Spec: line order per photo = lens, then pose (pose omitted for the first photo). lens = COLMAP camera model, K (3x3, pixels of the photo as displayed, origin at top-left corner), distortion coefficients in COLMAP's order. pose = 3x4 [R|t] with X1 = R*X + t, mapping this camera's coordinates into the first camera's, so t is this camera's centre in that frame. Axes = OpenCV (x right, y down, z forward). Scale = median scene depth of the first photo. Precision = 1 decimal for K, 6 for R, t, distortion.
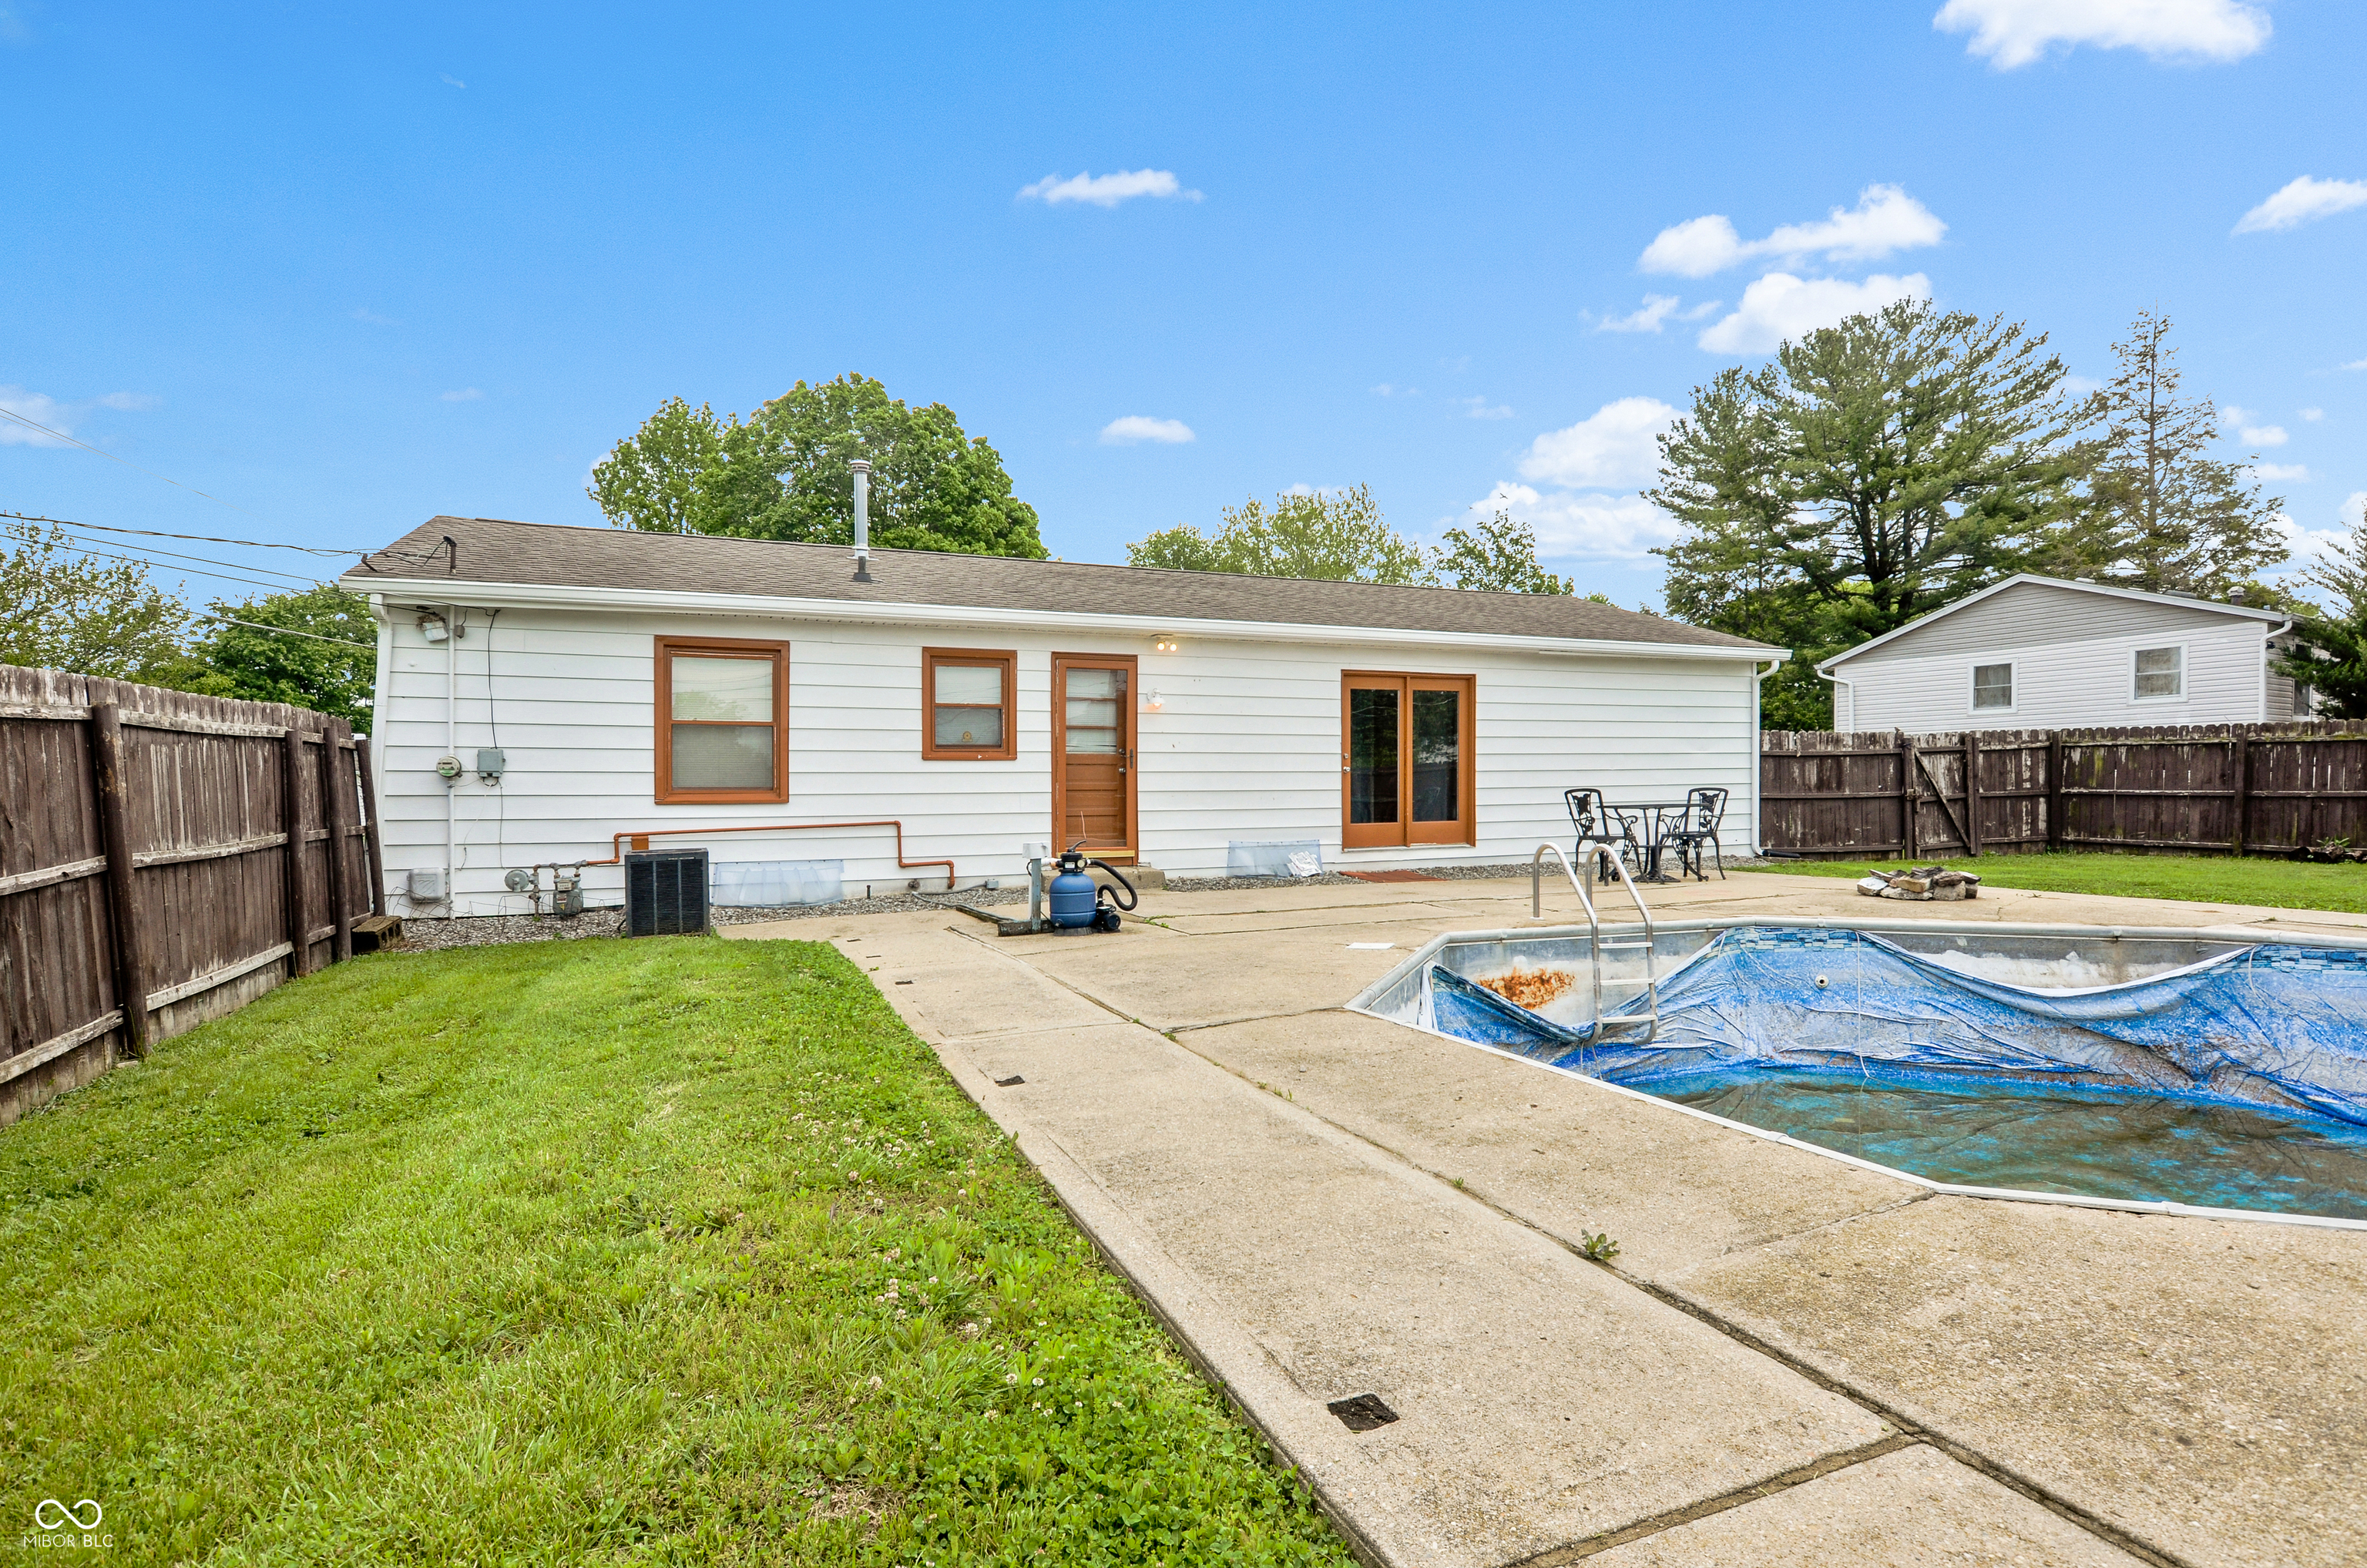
lens RADIAL K [[1171.0, 0, 1176.9], [0, 1171.0, 779.0], [0, 0, 1]] dist [-0.019982, -0.000284]
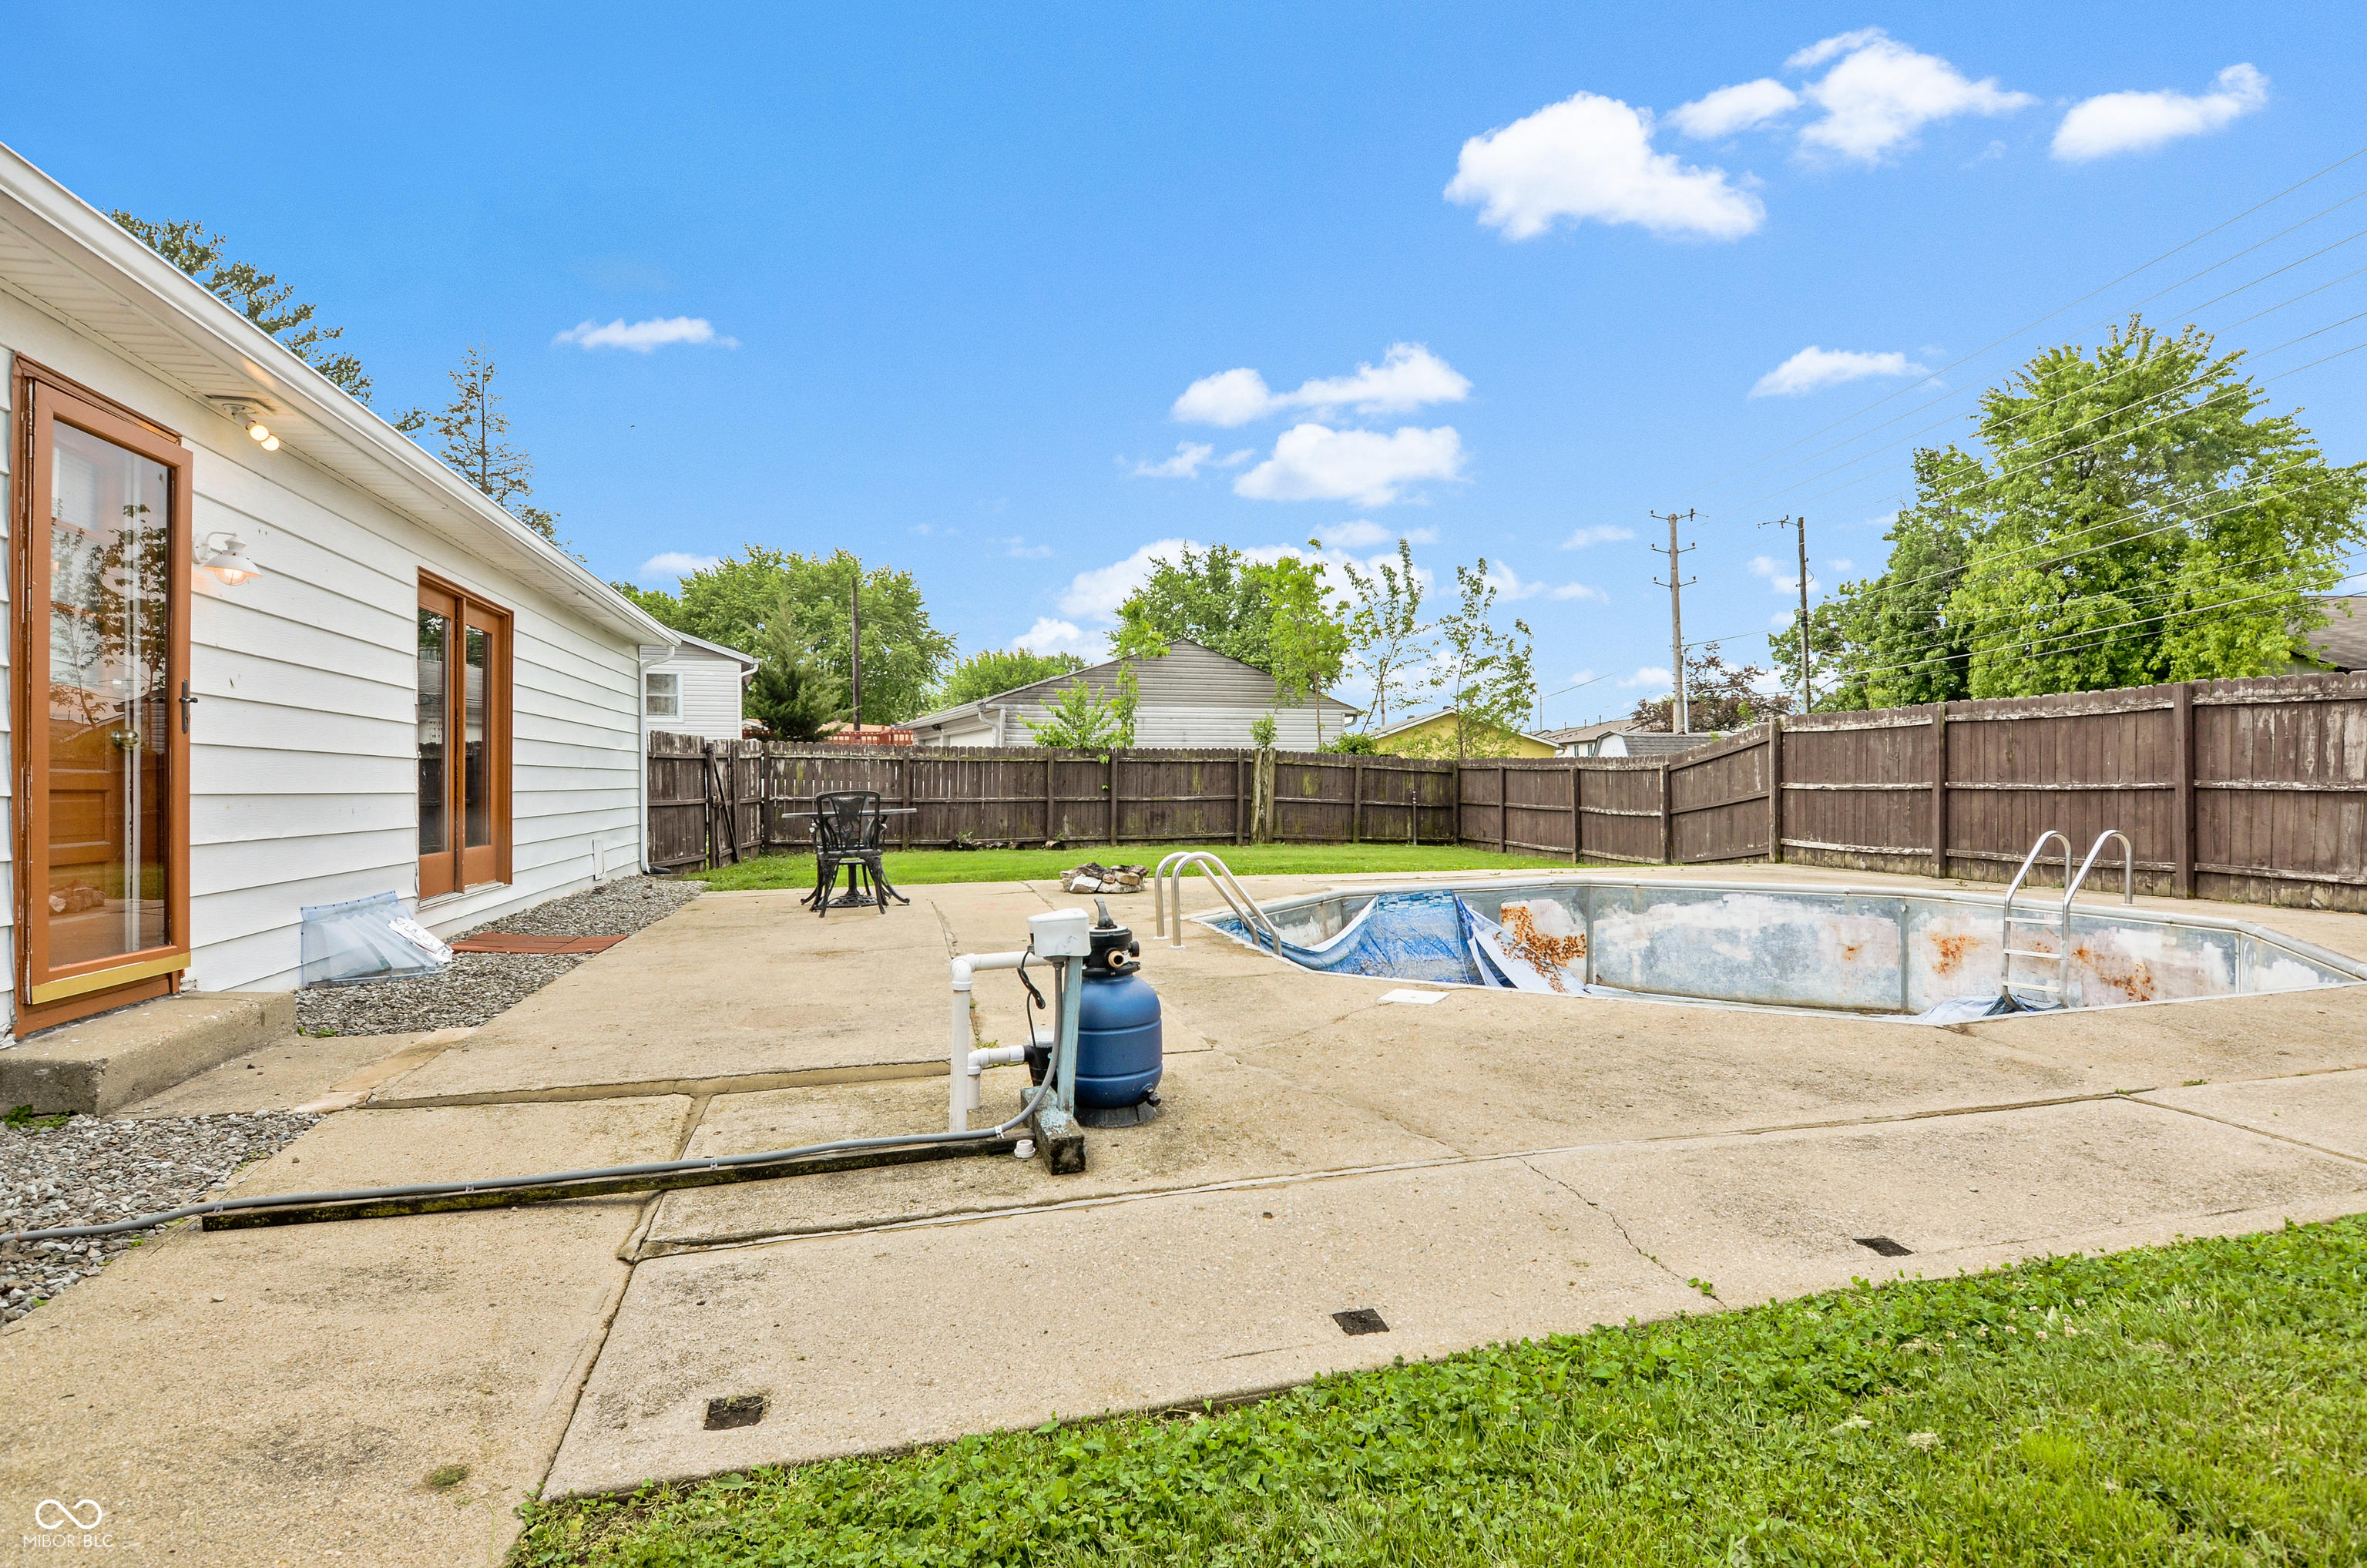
lens RADIAL K [[1171.0, 0, 1176.9], [0, 1171.0, 779.0], [0, 0, 1]] dist [-0.019982, -0.000284]
pose [[0.152880, 0.015382, 0.988125, -0.360857], [-0.003047, 0.999881, -0.015094, 0.010571], [-0.988240, -0.000704, 0.152908, 0.625271]]
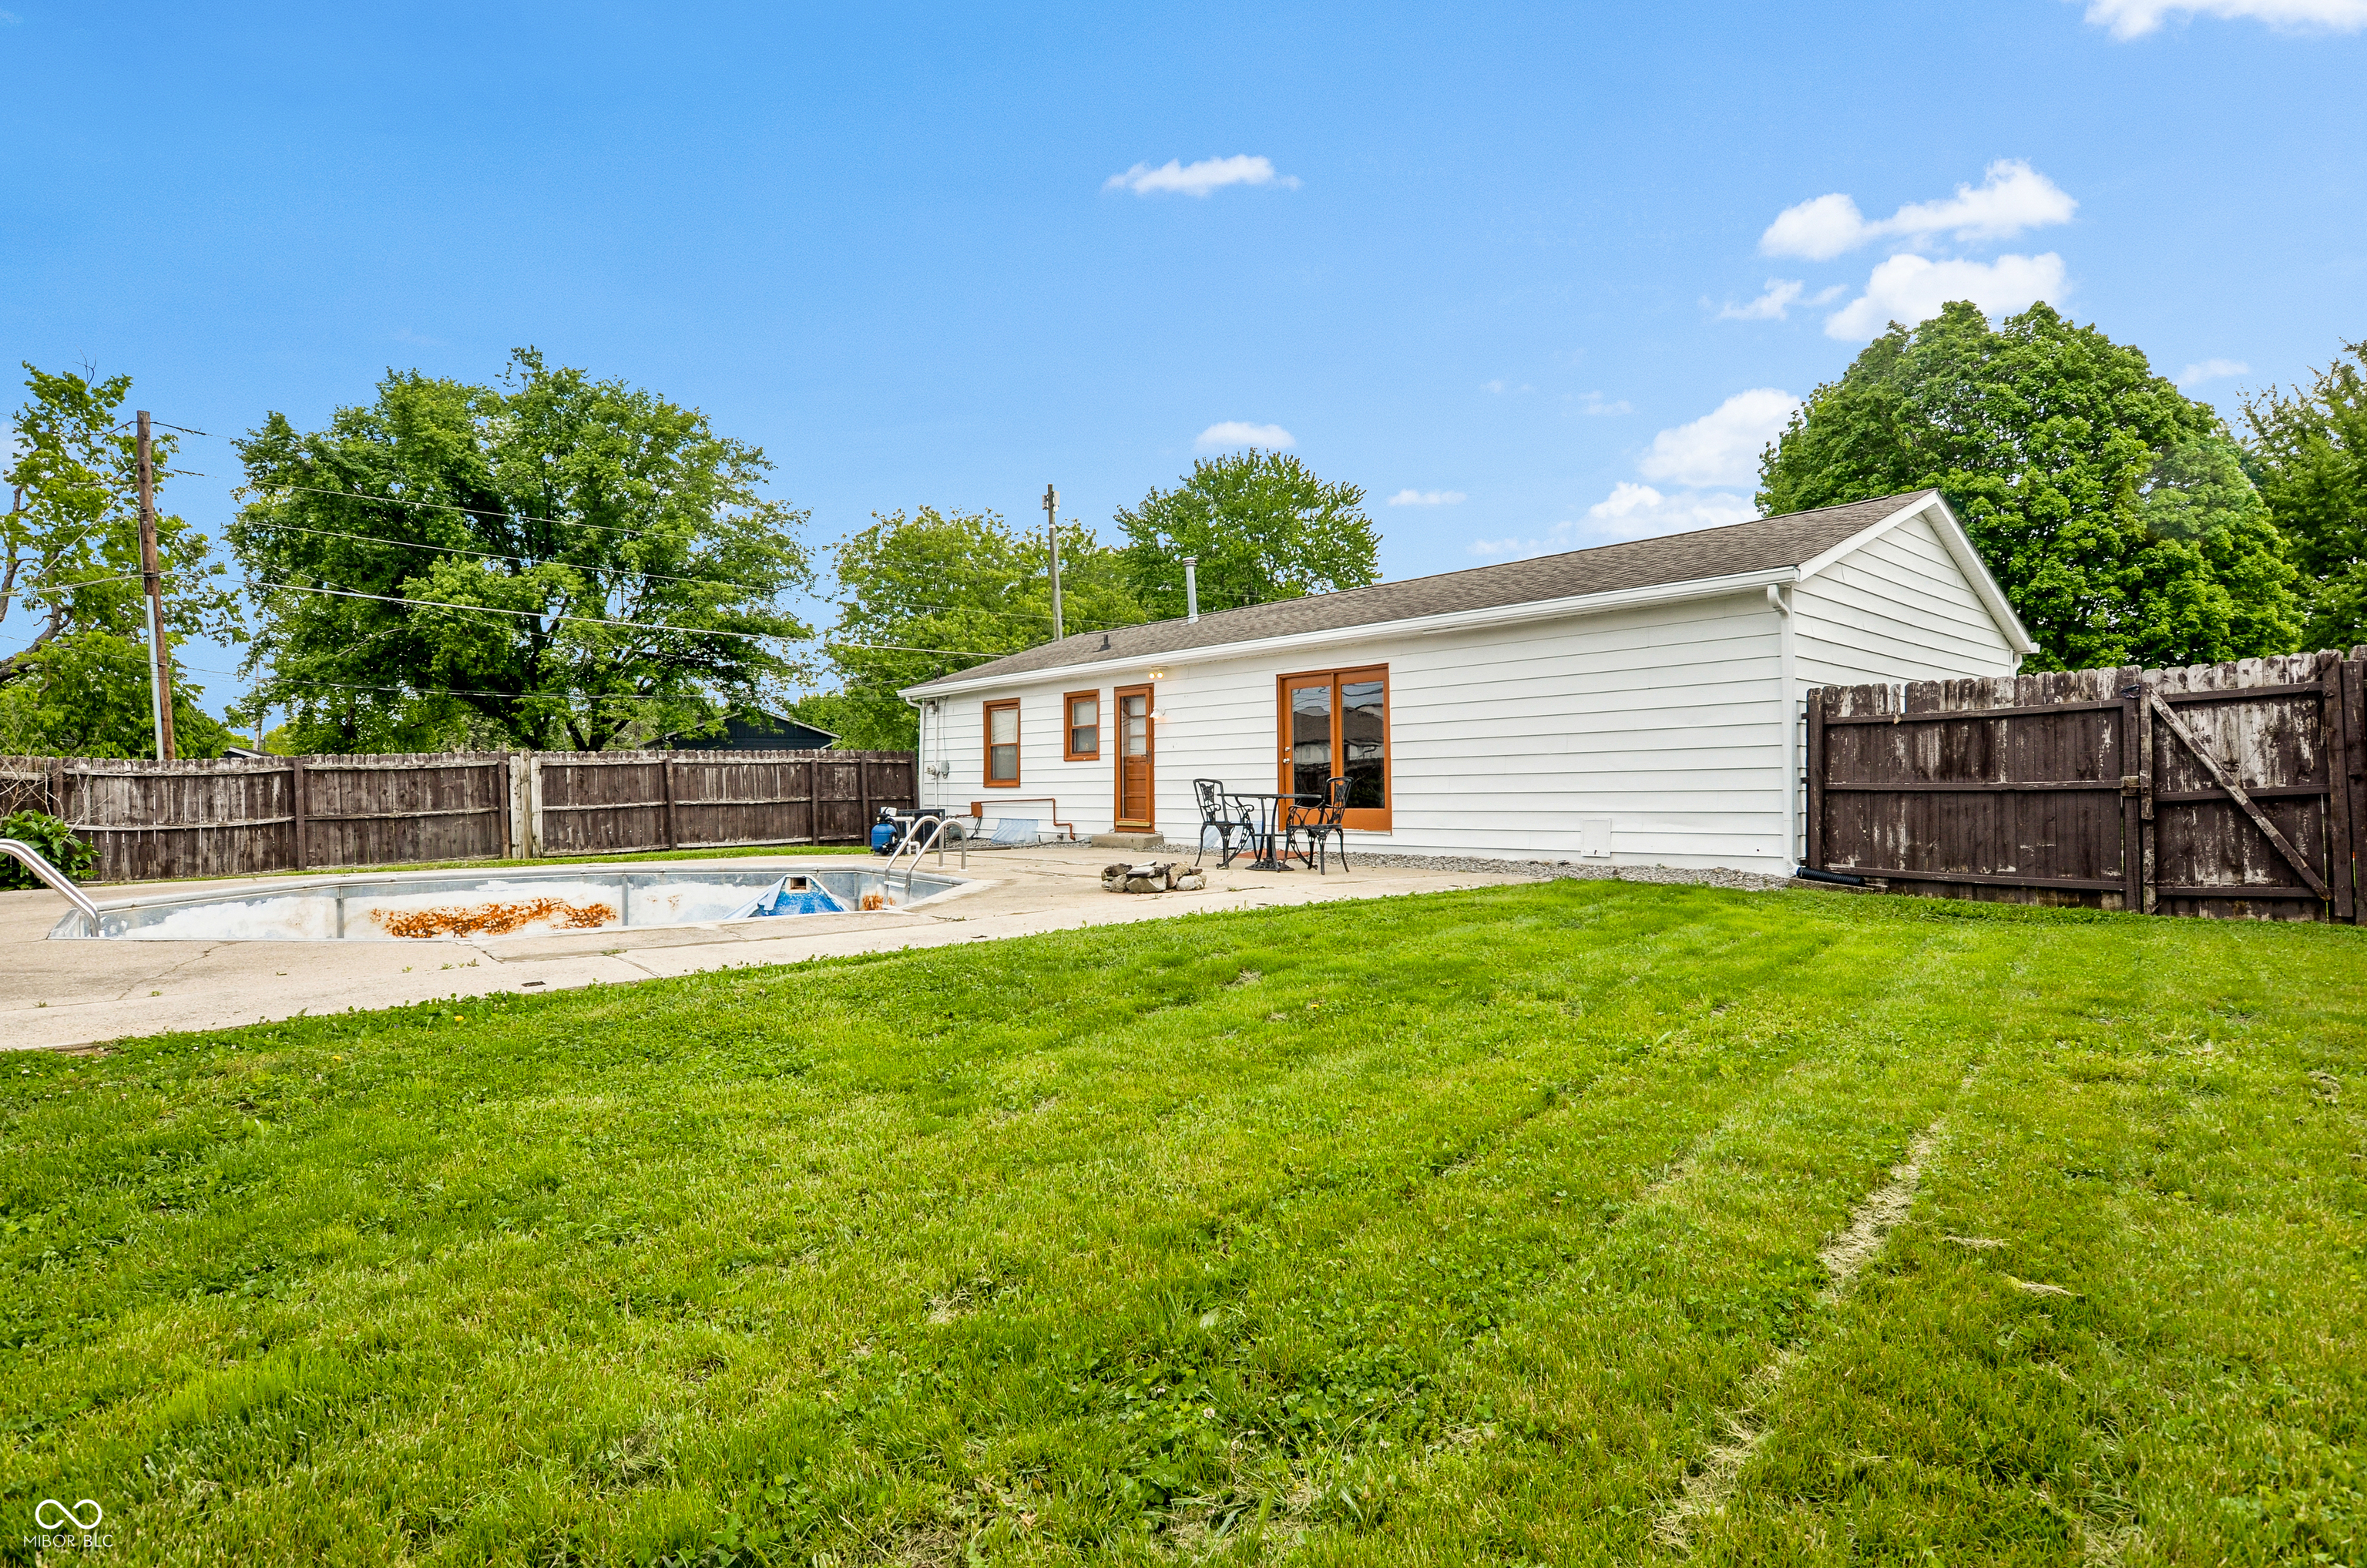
lens RADIAL K [[1171.0, 0, 1176.9], [0, 1171.0, 779.0], [0, 0, 1]] dist [-0.019982, -0.000284]
pose [[0.320703, 0.000598, -0.947180, 1.310707], [0.015527, 0.999862, 0.005888, 0.001071], [0.947053, -0.016595, 0.320650, 0.575404]]
